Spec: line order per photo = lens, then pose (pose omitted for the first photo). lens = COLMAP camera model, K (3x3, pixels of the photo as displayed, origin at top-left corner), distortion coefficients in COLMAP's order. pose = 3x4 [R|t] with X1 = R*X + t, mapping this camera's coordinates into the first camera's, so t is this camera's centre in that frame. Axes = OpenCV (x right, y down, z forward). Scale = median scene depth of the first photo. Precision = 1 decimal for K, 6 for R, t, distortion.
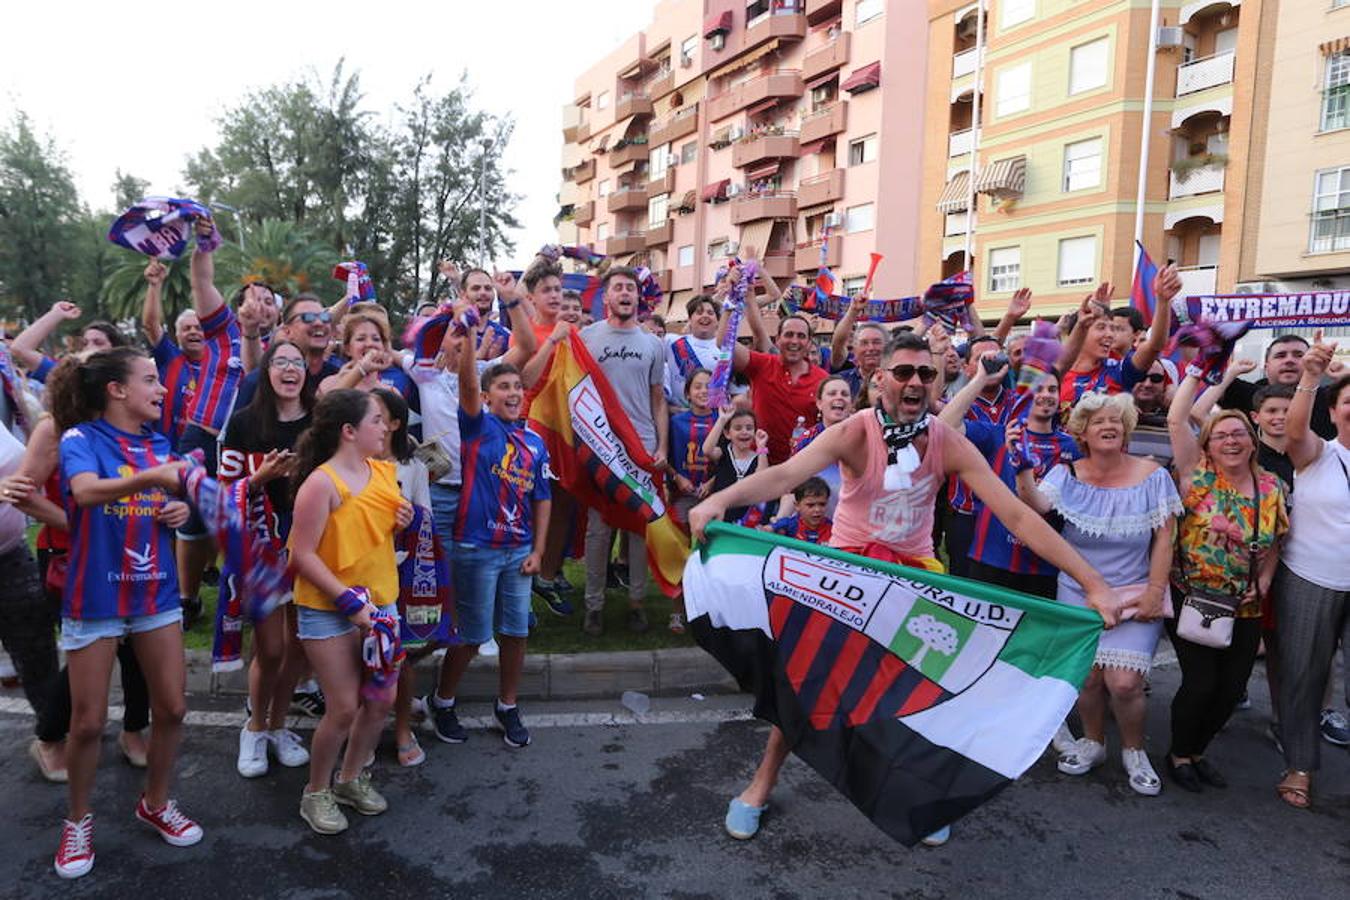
lens RADIAL K [[882.0, 0, 673.3], [0, 882.0, 449.6], [0, 0, 1]] dist [-0.041839, 0.049711]
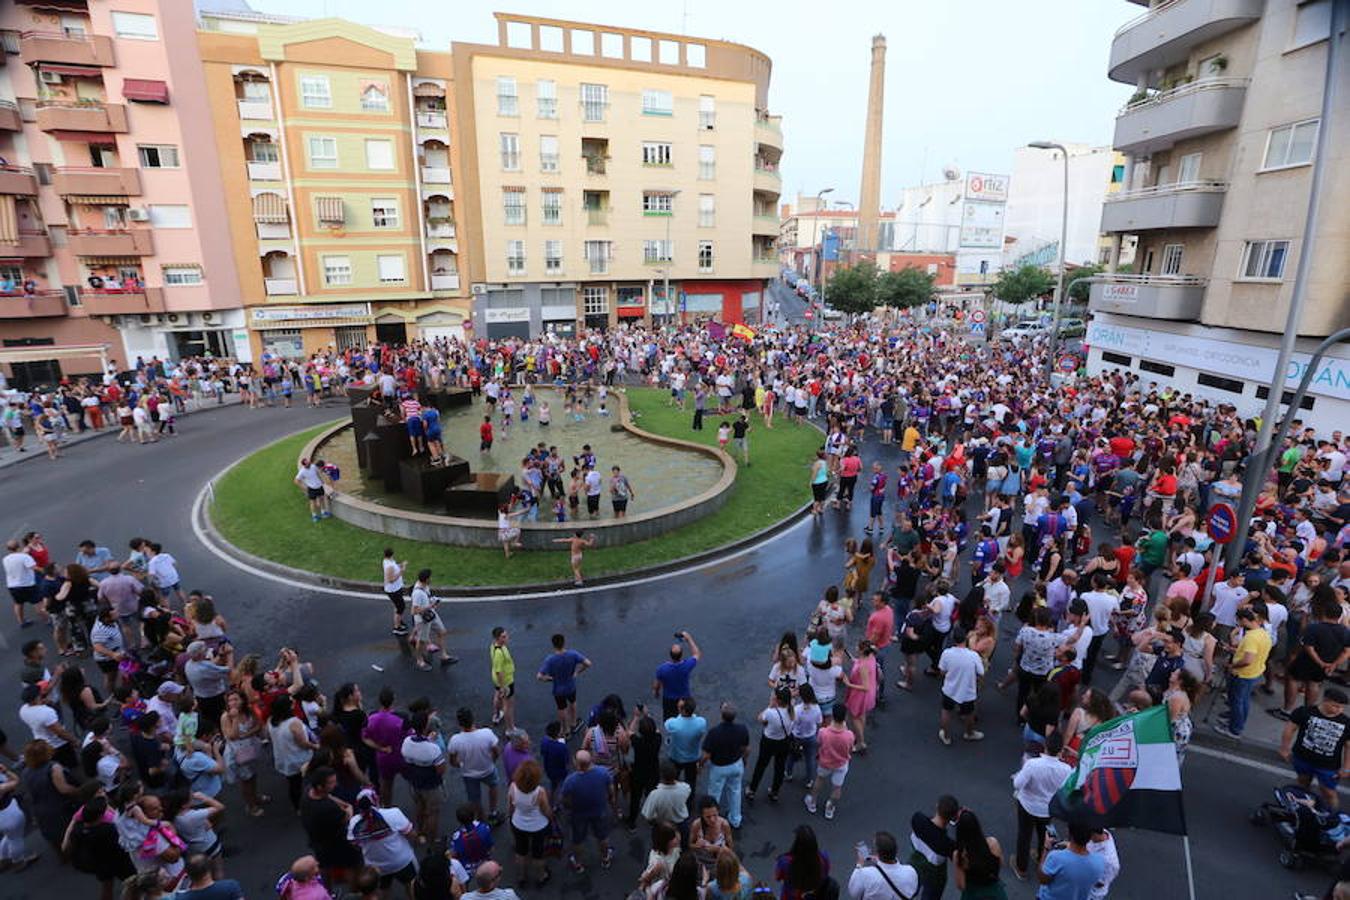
lens RADIAL K [[661.6, 0, 670.6], [0, 661.6, 447.6], [0, 0, 1]] dist [-0.067550, 0.028273]
pose [[0.112329, -0.310178, 0.944019, -0.755564], [0.077314, 0.949880, 0.302904, -0.206110], [-0.990659, 0.038961, 0.130680, 0.255232]]
